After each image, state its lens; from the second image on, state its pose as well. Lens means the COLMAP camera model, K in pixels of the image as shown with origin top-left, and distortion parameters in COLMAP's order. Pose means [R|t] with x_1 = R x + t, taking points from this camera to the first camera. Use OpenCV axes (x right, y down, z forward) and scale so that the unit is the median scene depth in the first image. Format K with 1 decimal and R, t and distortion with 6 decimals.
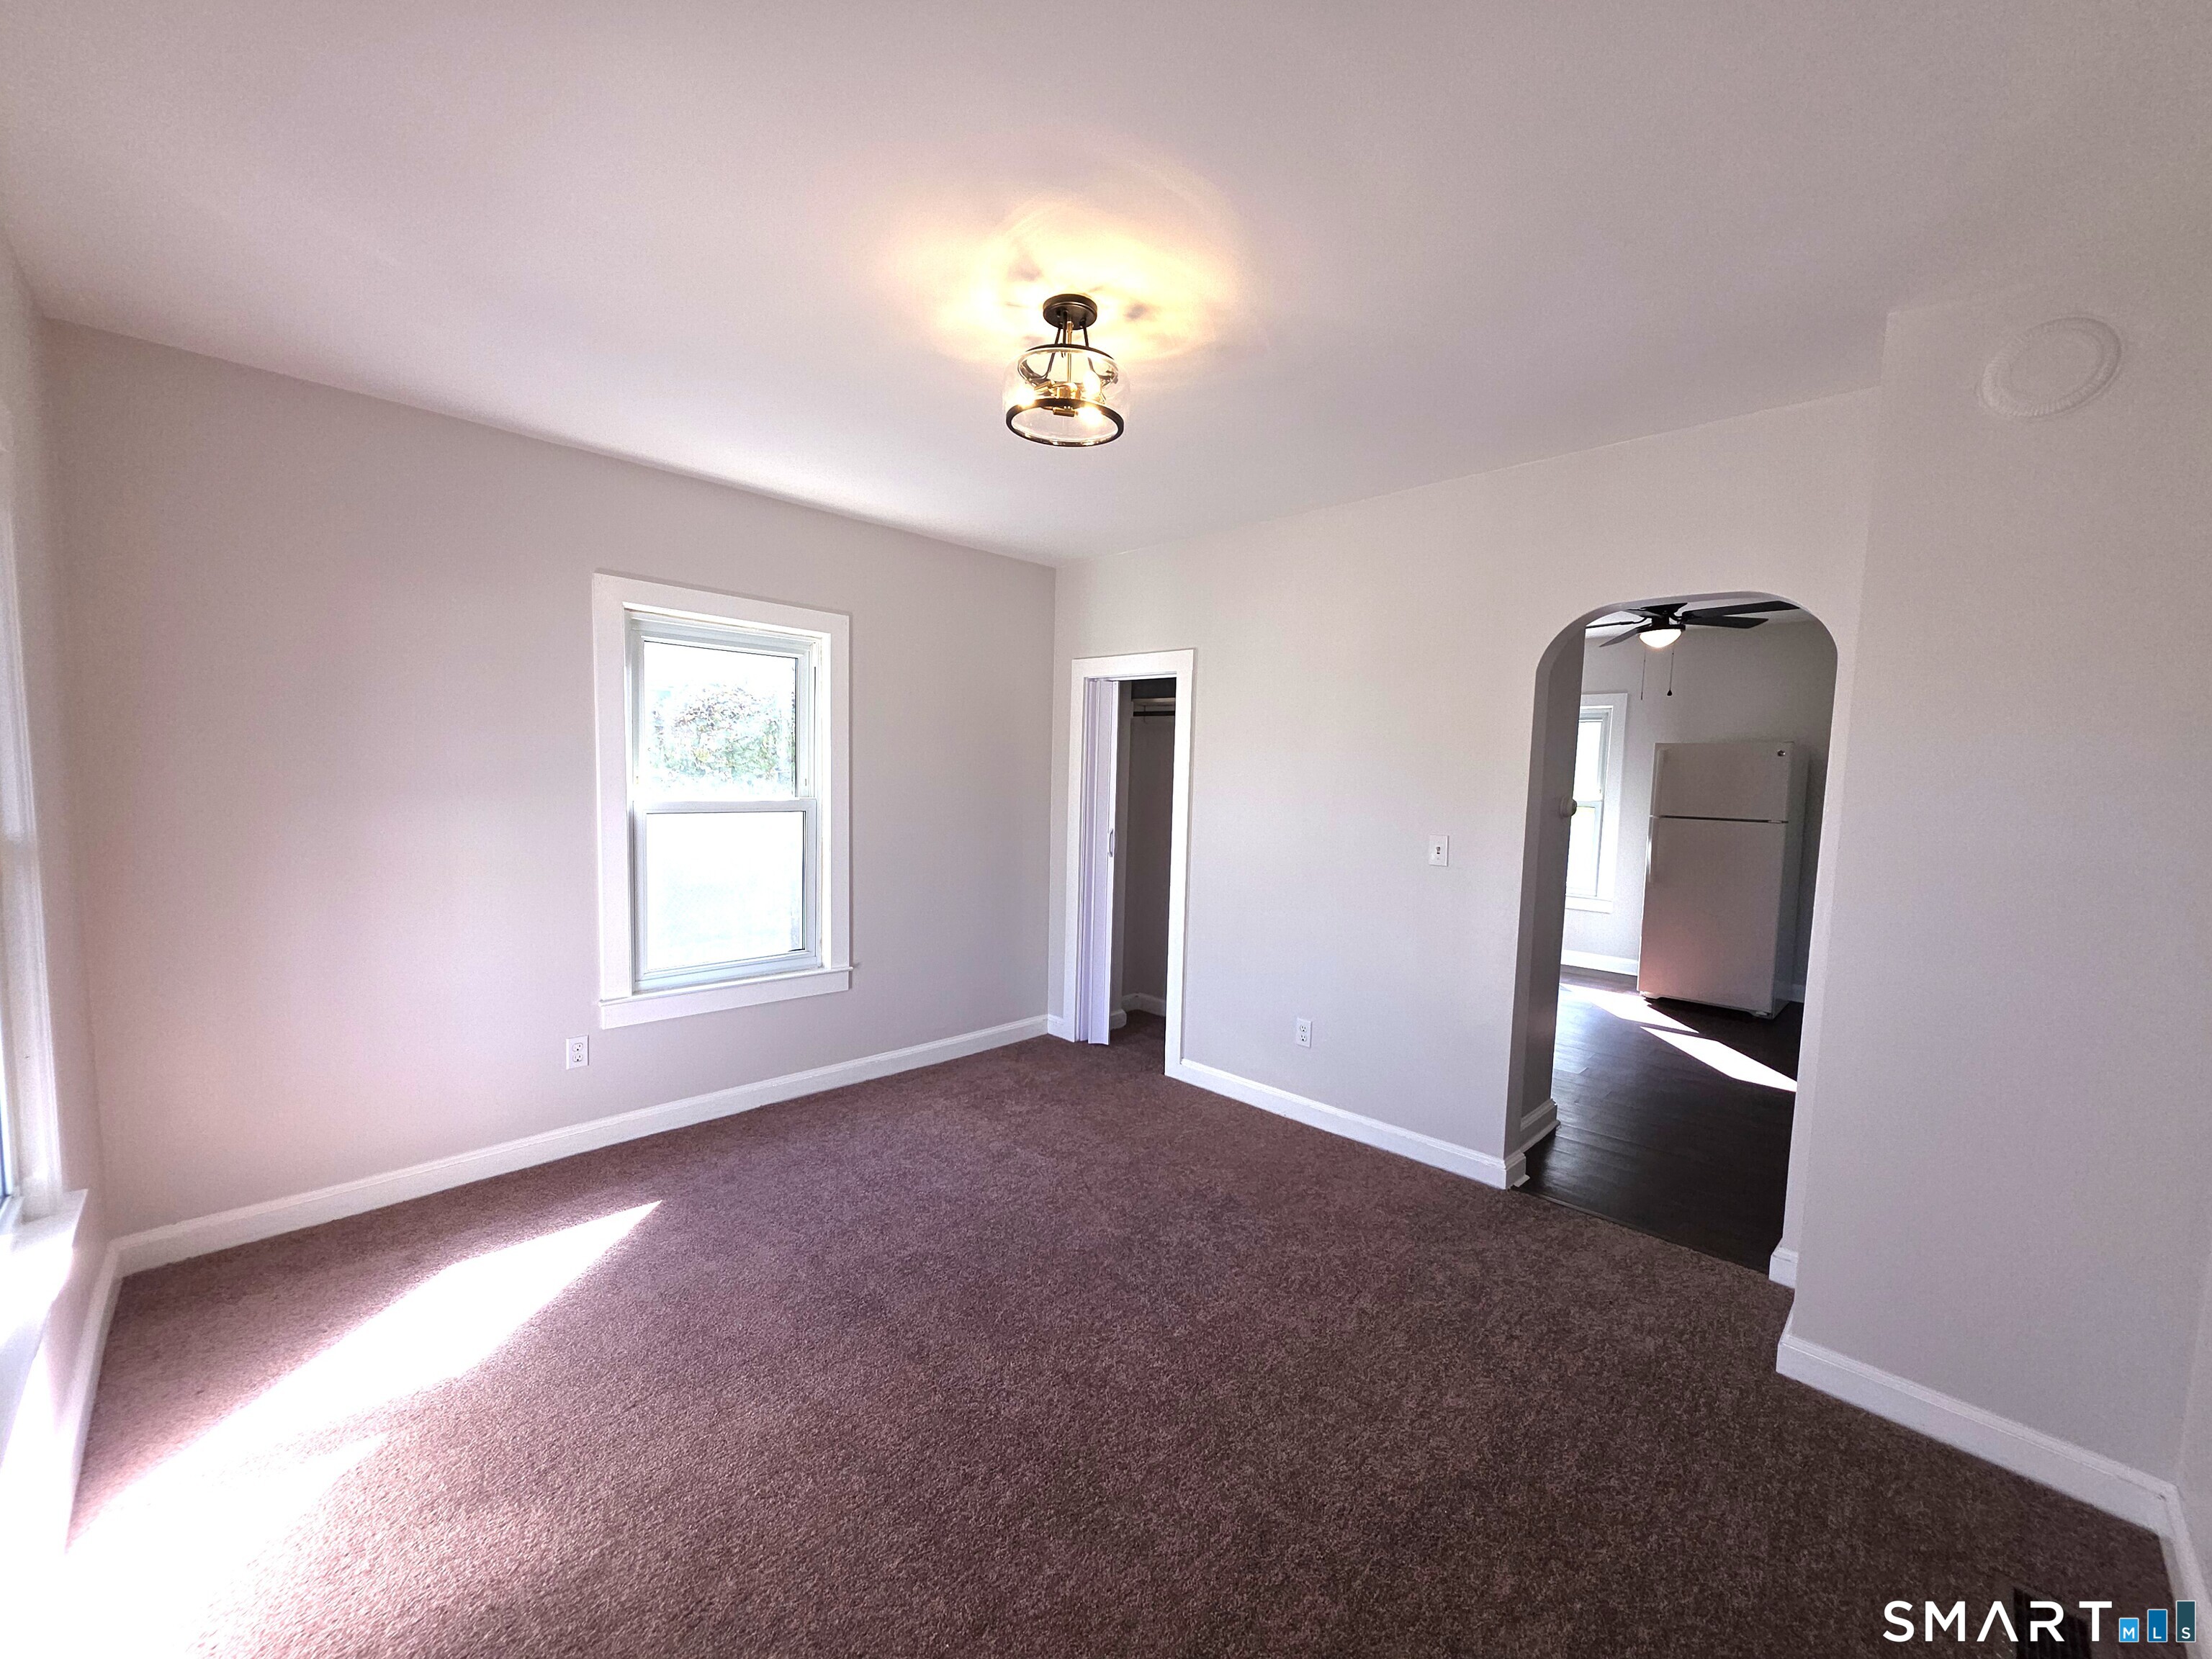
lens RADIAL K [[879.1, 0, 1100.7], [0, 879.1, 827.1], [0, 0, 1]] dist [0.000235, 0.000516]
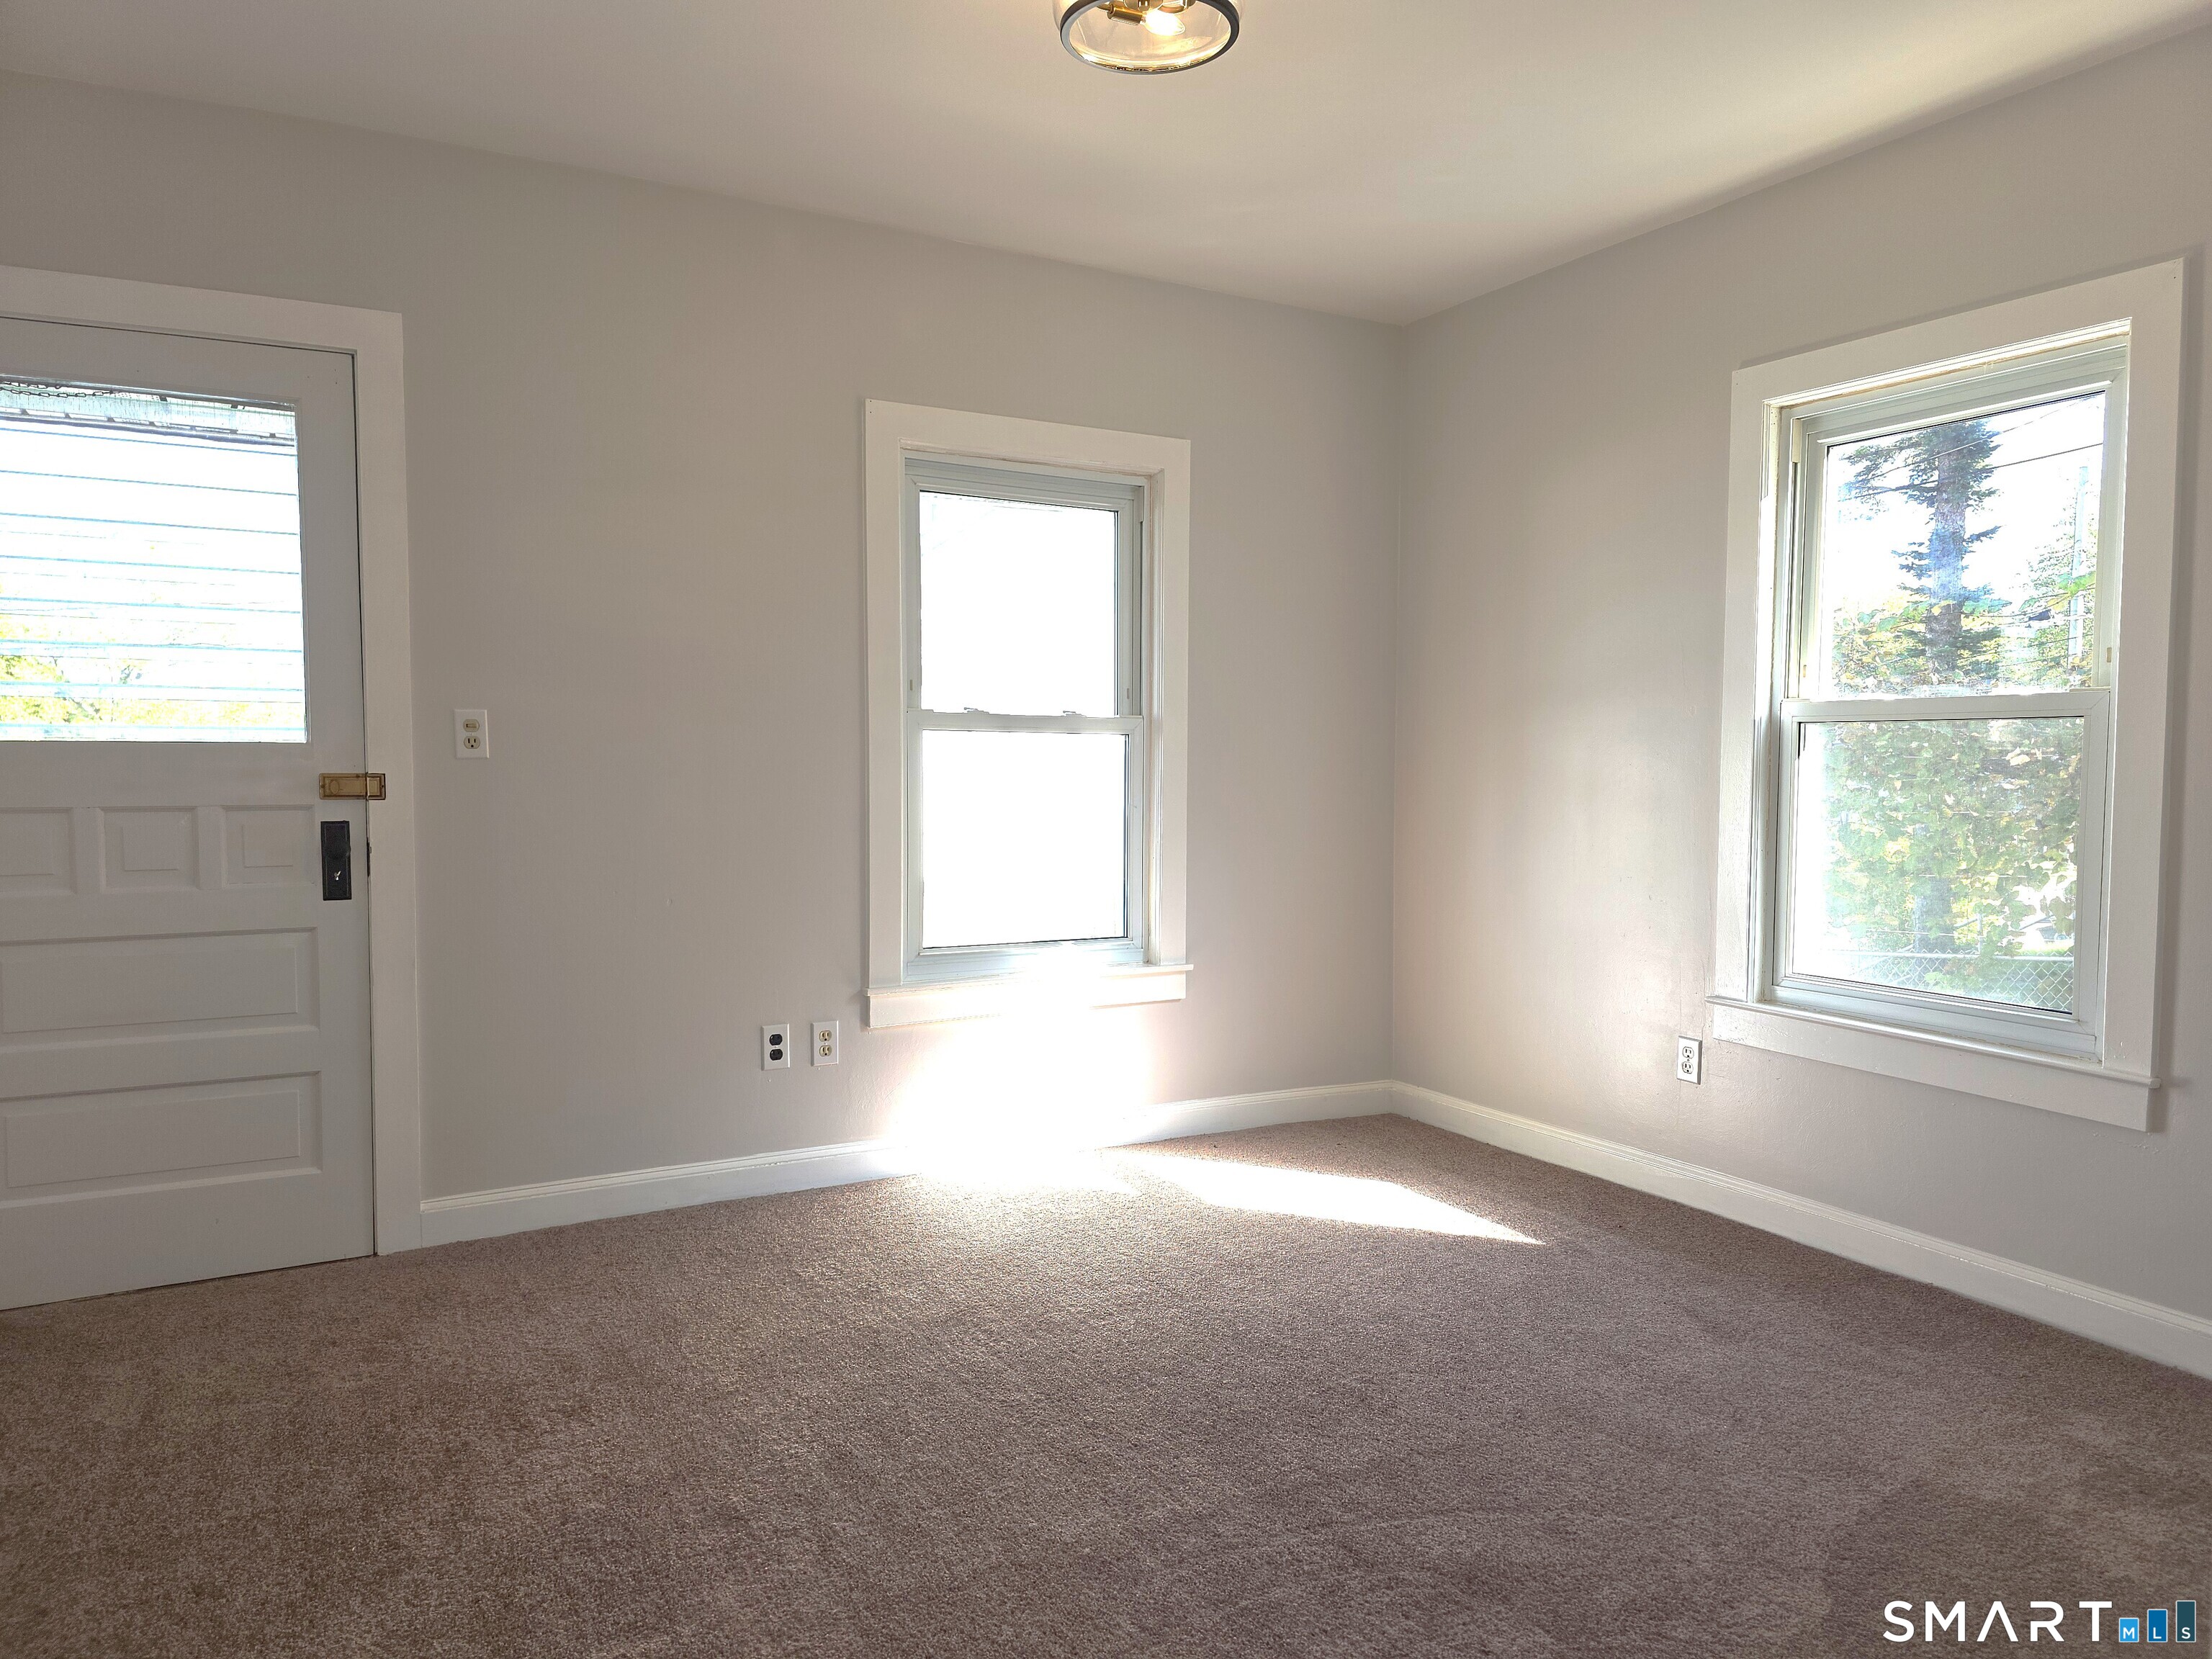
lens RADIAL K [[1505.0, 0, 1095.1], [0, 1505.0, 825.0], [0, 0, 1]] dist [0.003429, 0.000281]
pose [[-0.277163, 0.006048, -0.960804, 0.904683], [-0.092103, 0.995208, 0.032833, 0.096311], [0.956398, 0.097593, -0.275278, 1.123824]]
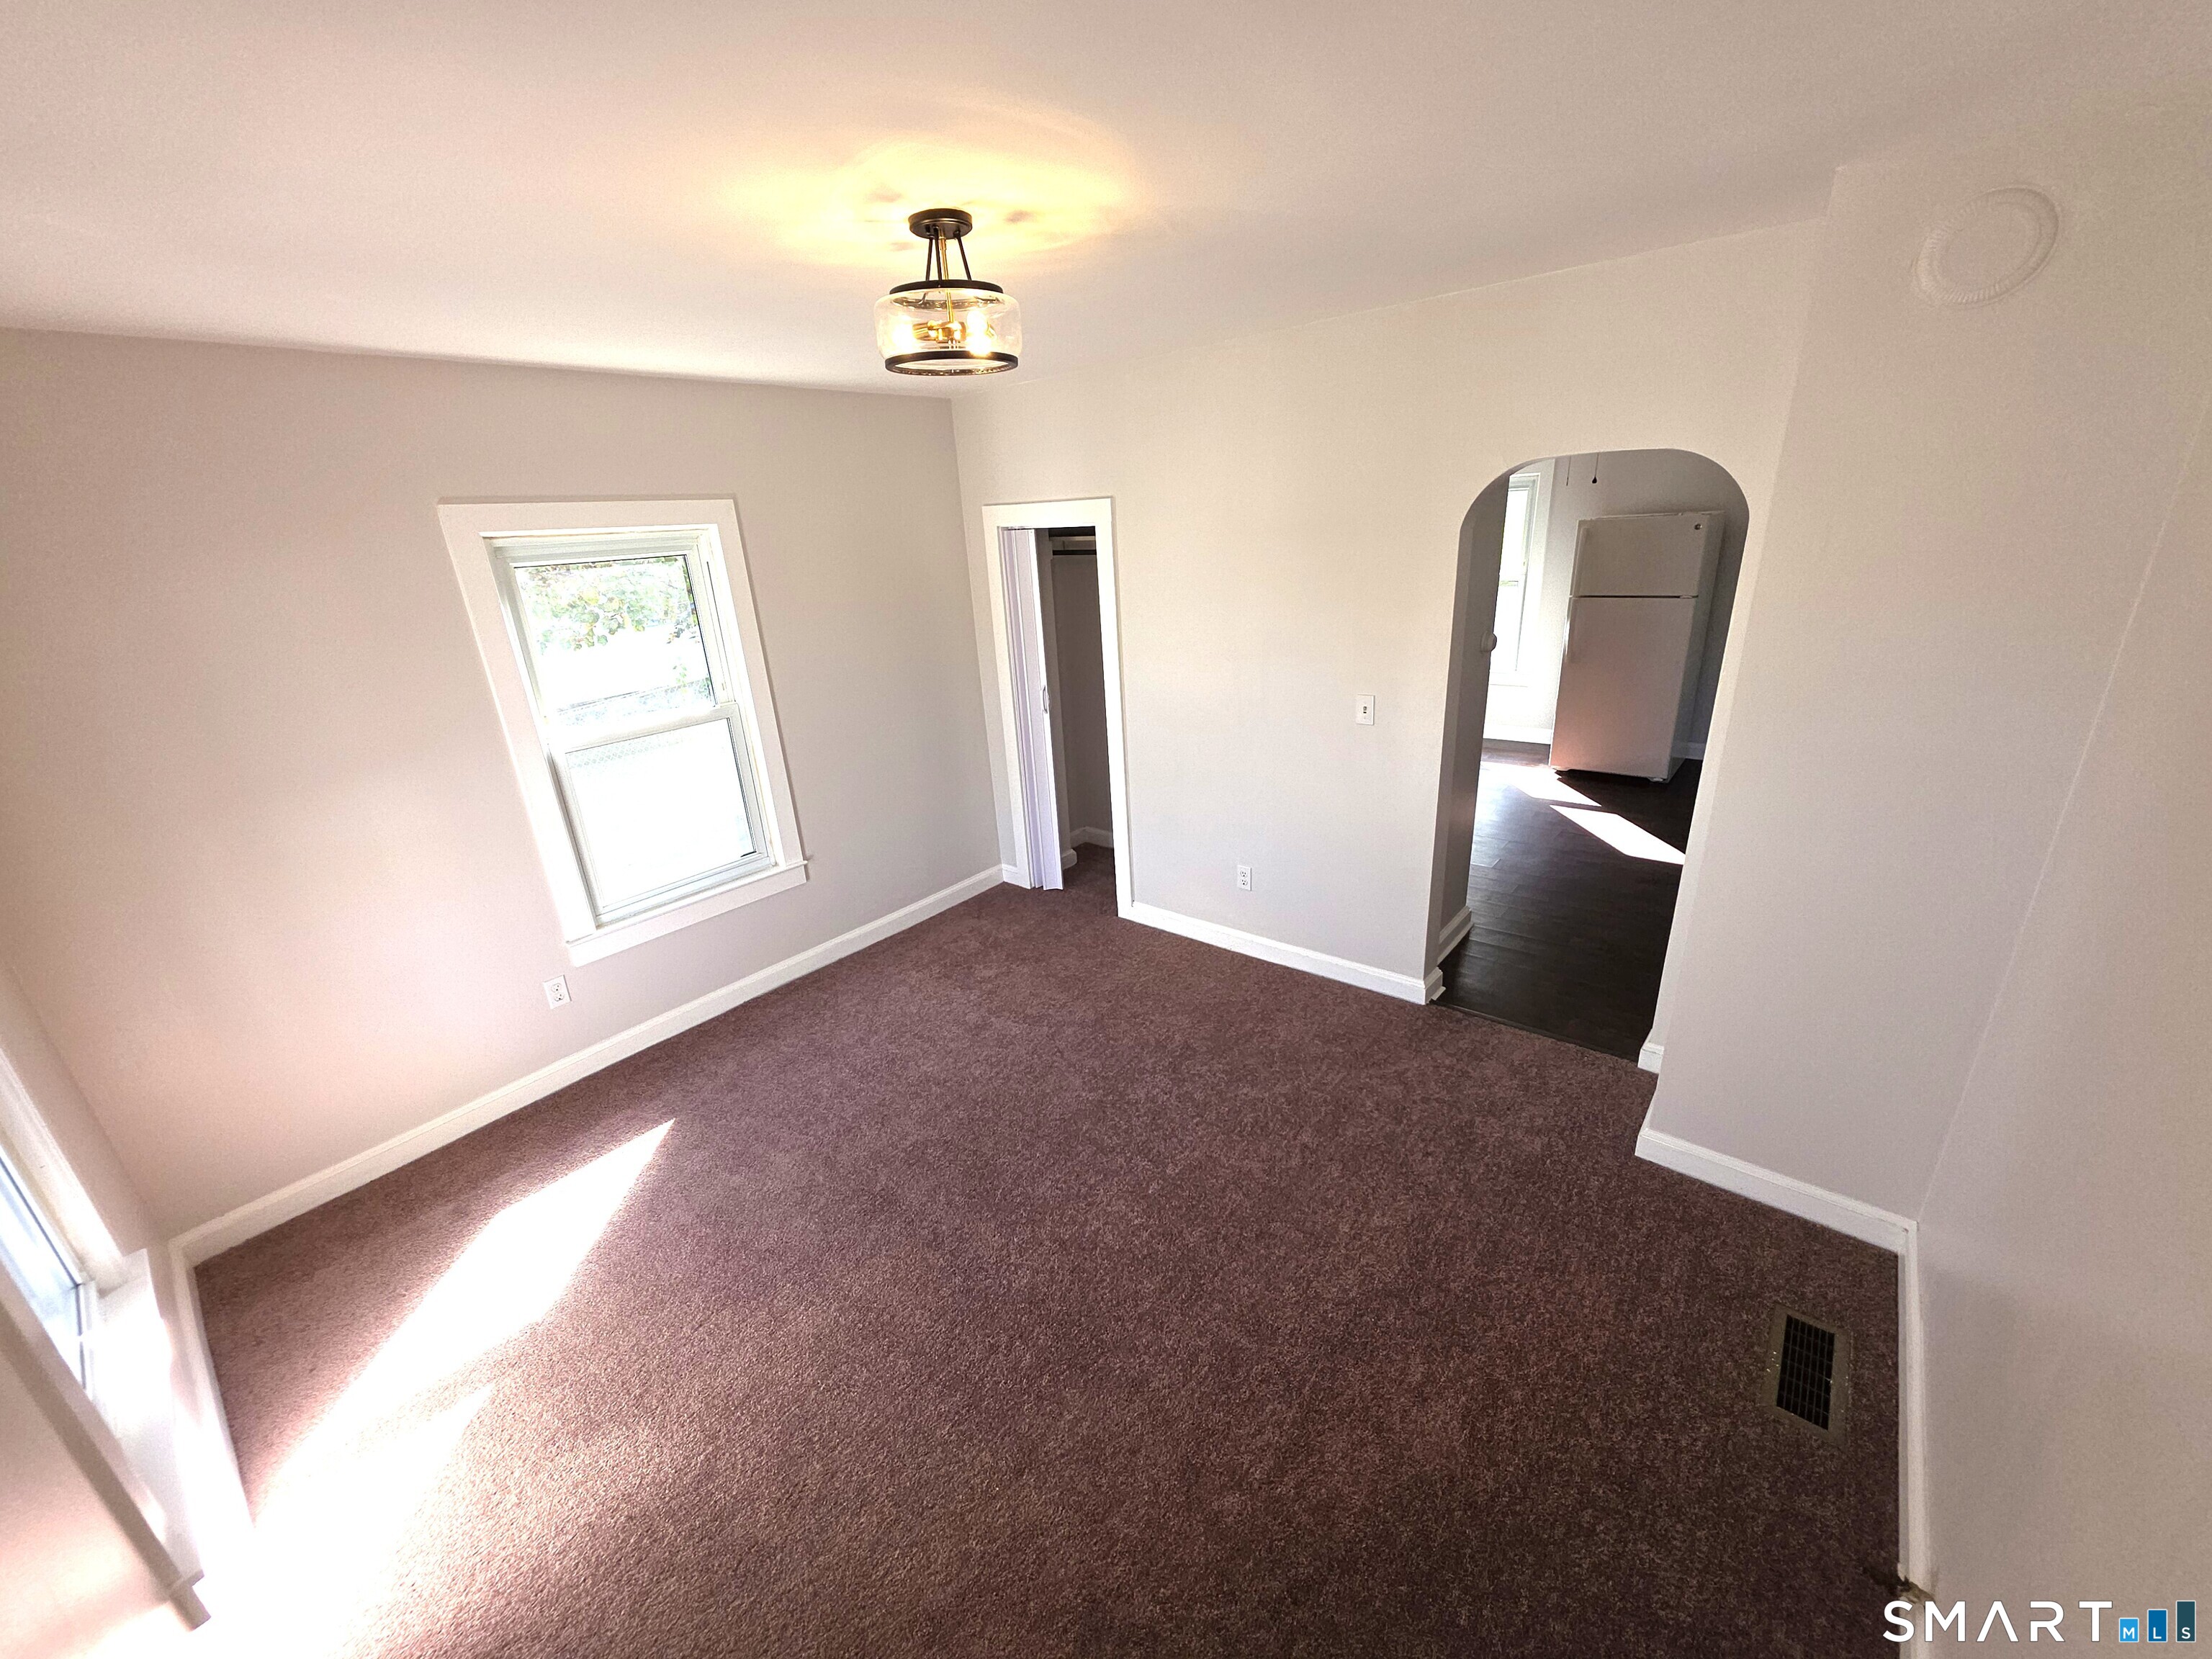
lens RADIAL K [[879.1, 0, 1101.2], [0, 879.1, 828.7], [0, 0, 1]] dist [0.000235, 0.000516]
pose [[0.992412, -0.109557, 0.055827, 0.006826], [0.090437, 0.957961, 0.272272, -0.199555], [-0.083309, -0.265157, 0.960599, 0.000886]]
